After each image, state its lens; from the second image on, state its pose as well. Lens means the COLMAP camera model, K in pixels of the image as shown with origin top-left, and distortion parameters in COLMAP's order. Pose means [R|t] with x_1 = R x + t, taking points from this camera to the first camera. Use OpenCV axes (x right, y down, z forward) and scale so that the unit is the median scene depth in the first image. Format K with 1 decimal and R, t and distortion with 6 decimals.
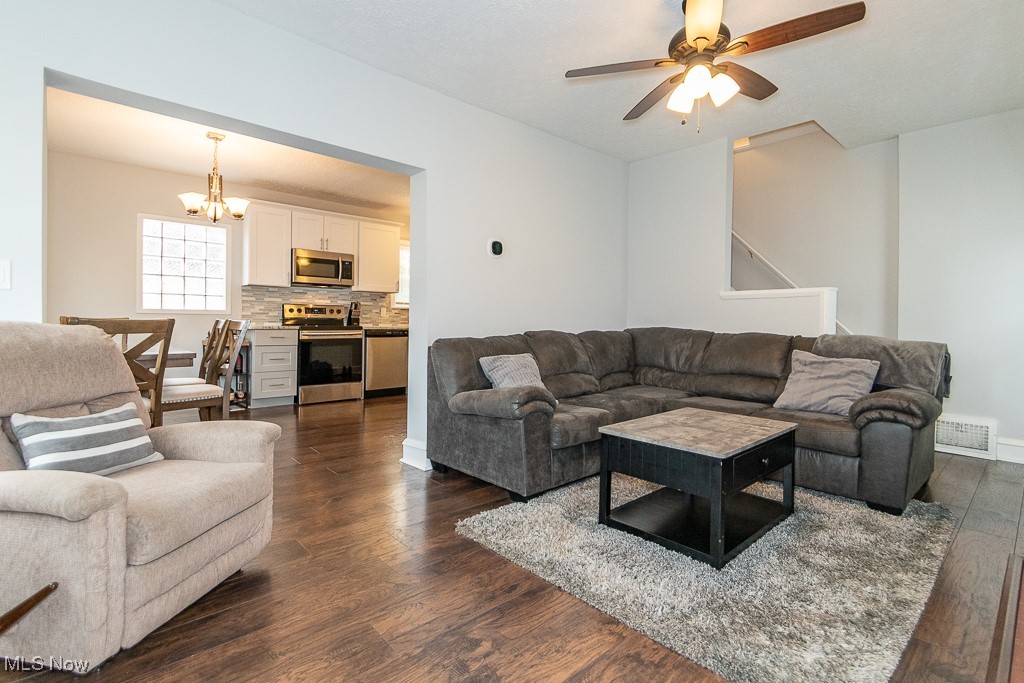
lens RADIAL K [[485.0, 0, 514.6], [0, 485.0, 323.3], [0, 0, 1]] dist [0.011218, -0.004708]
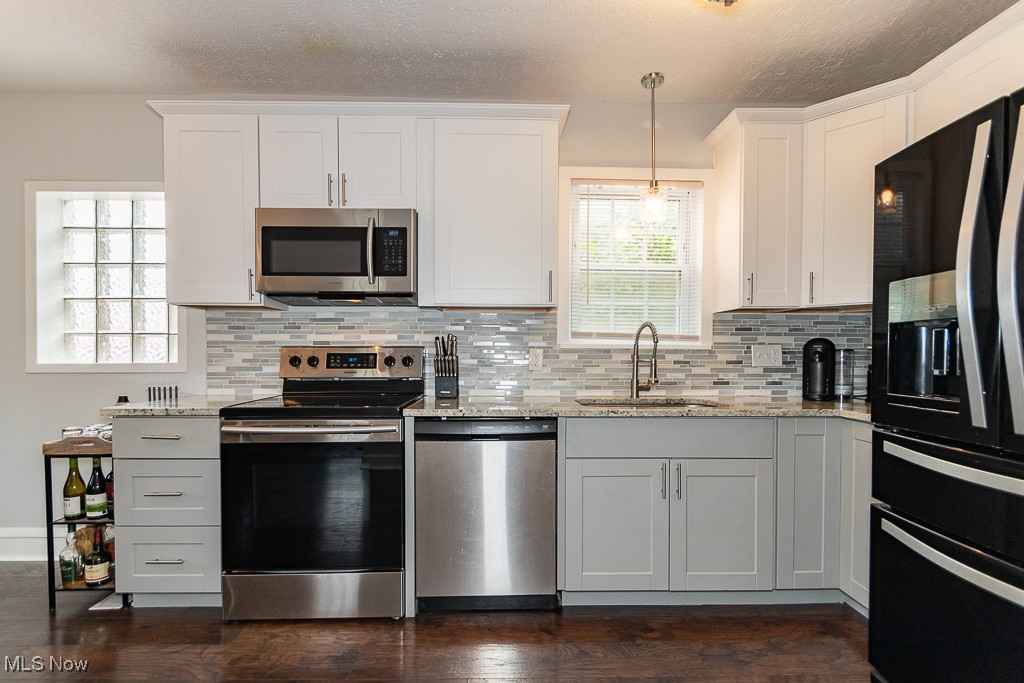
lens RADIAL K [[485.0, 0, 516.0], [0, 485.0, 359.9], [0, 0, 1]] dist [0.011218, -0.004708]
pose [[0.745164, -0.000112, -0.666882, -0.028154], [0.005979, 0.999961, 0.006513, -0.028881], [0.666855, -0.008841, 0.745135, 0.795618]]
